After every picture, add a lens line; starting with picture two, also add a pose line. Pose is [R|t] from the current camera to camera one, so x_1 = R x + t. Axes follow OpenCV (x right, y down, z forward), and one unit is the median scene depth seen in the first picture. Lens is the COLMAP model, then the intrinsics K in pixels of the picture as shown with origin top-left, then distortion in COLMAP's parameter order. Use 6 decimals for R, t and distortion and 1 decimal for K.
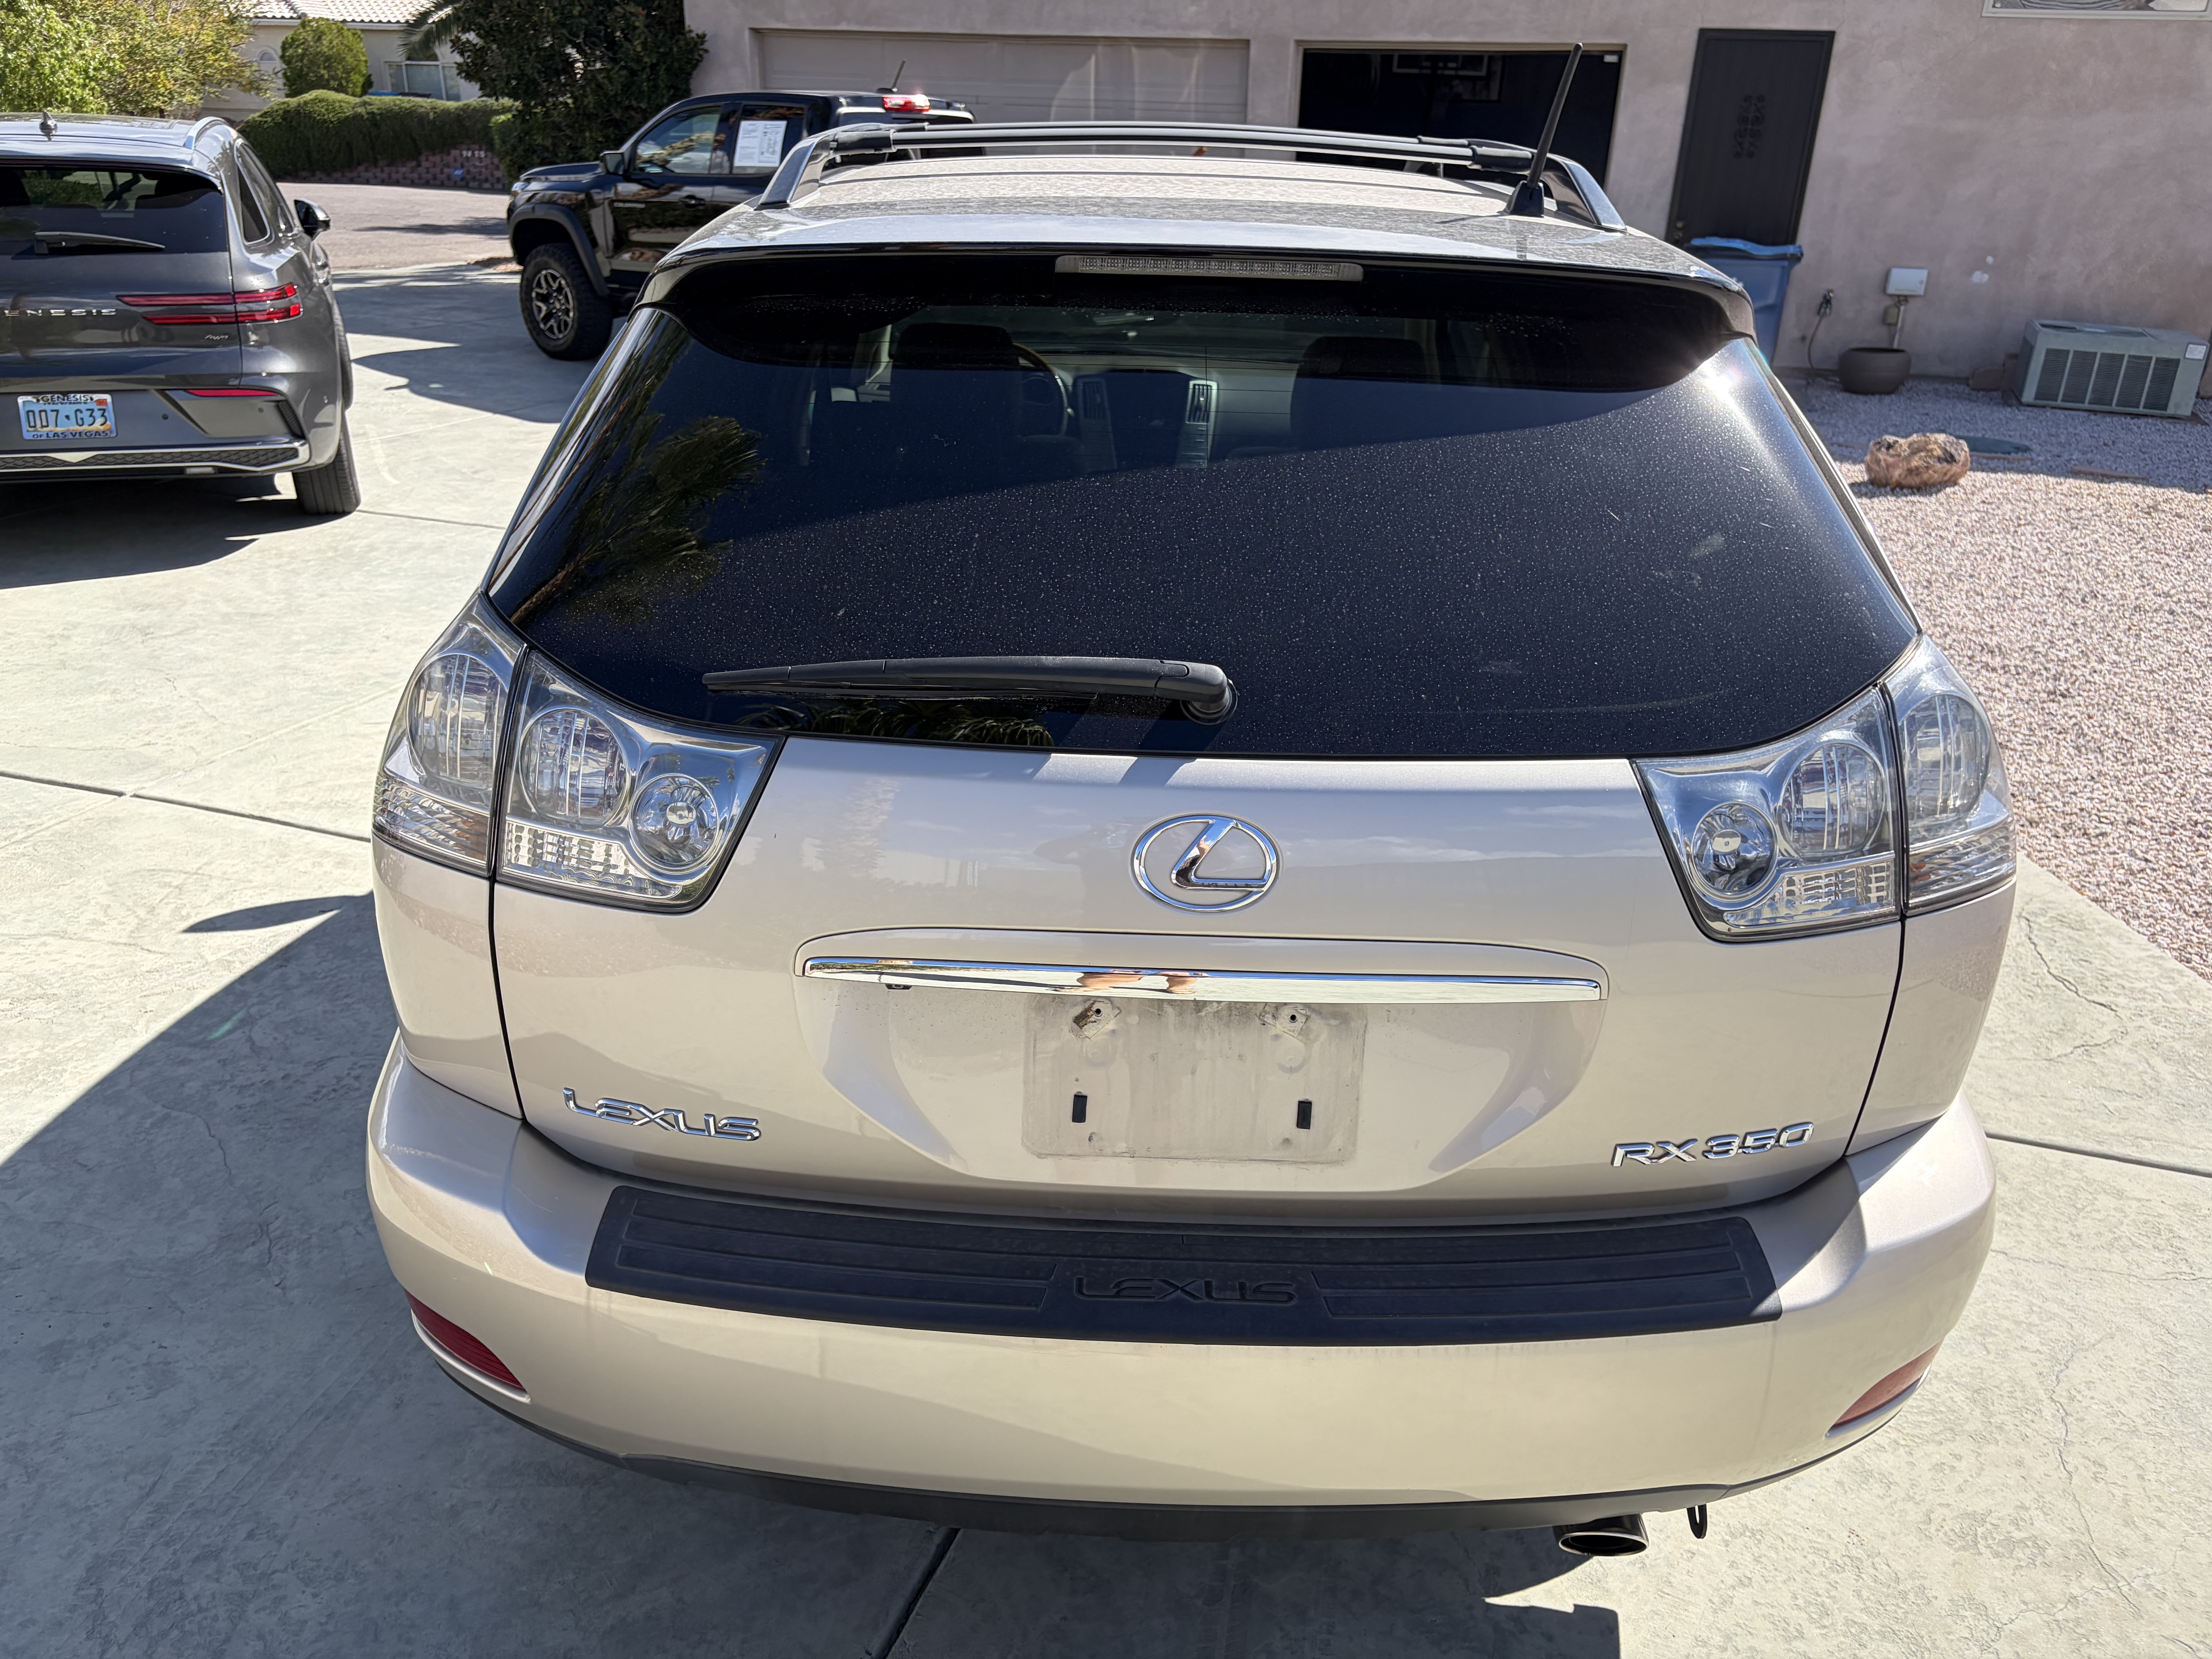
lens RADIAL K [[1690.7, 0, 1101.2], [0, 1690.7, 814.1], [0, 0, 1]] dist [0.033007, -0.050412]
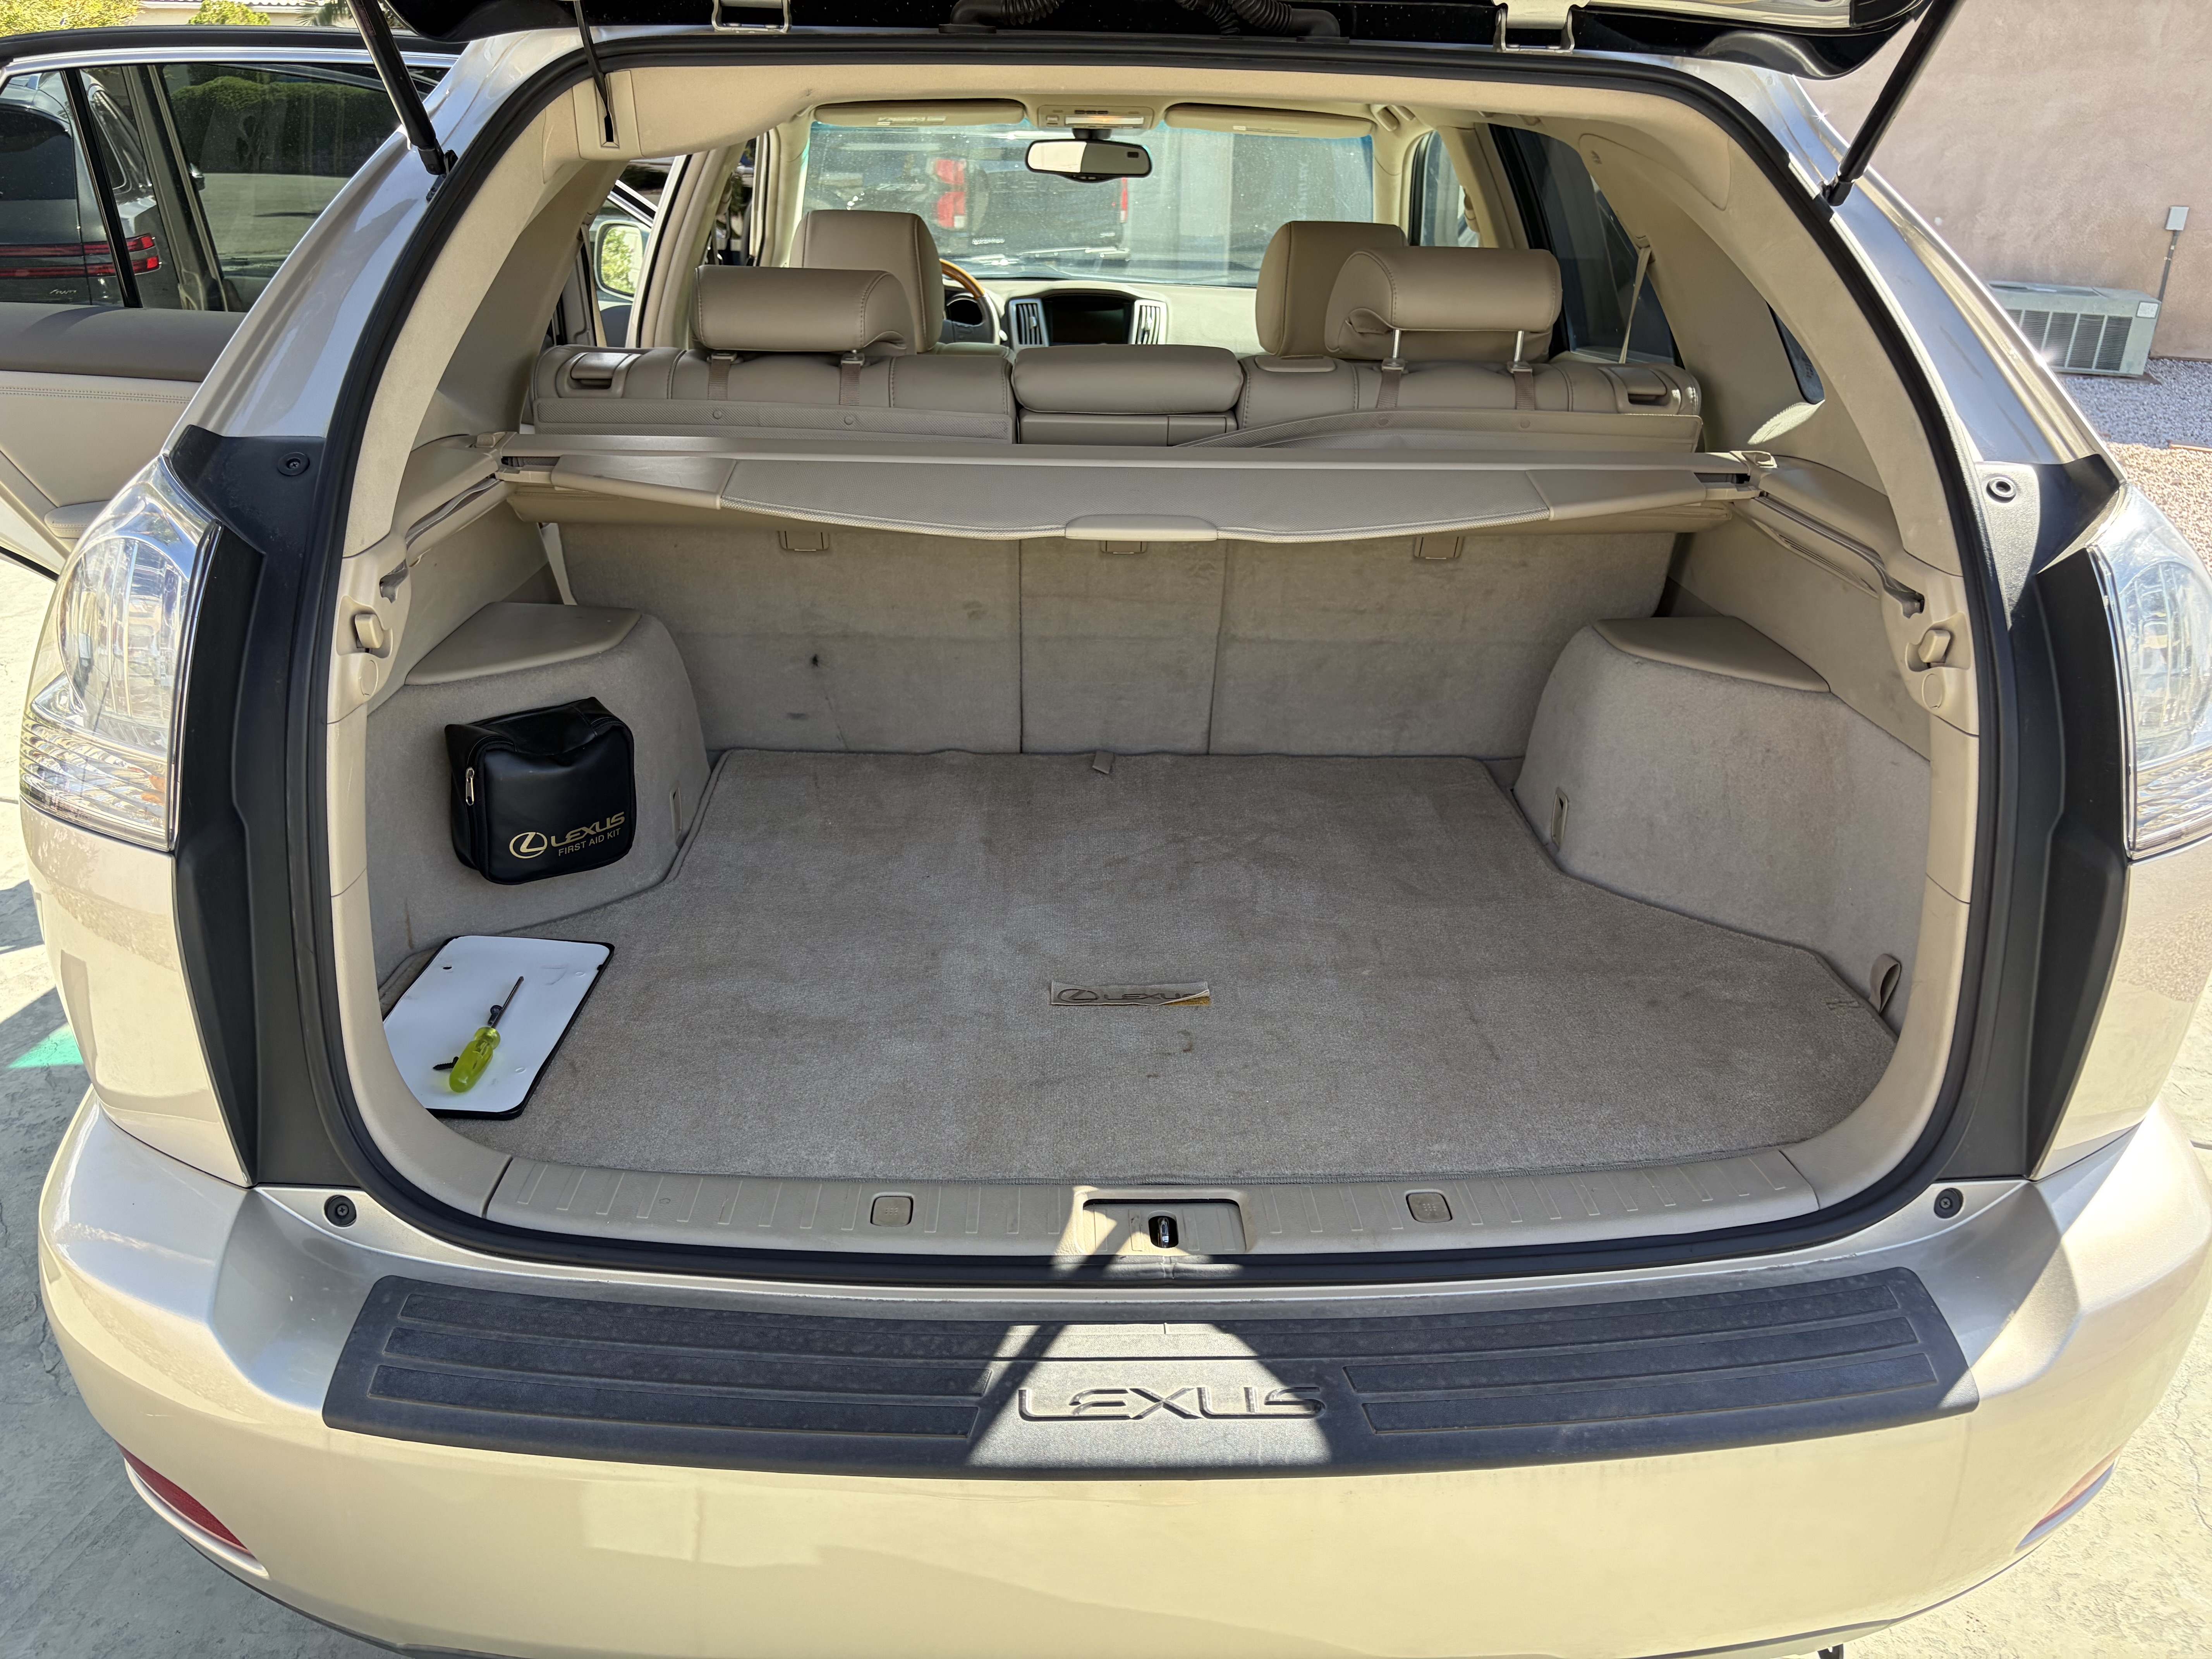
lens RADIAL K [[1690.7, 0, 1116.0], [0, 1690.7, 841.3], [0, 0, 1]] dist [0.033007, -0.050412]
pose [[0.999013, -0.022346, 0.038380, 0.002360], [0.021550, 0.999547, 0.021032, 0.016769], [-0.038832, -0.020184, 0.999042, 0.175695]]
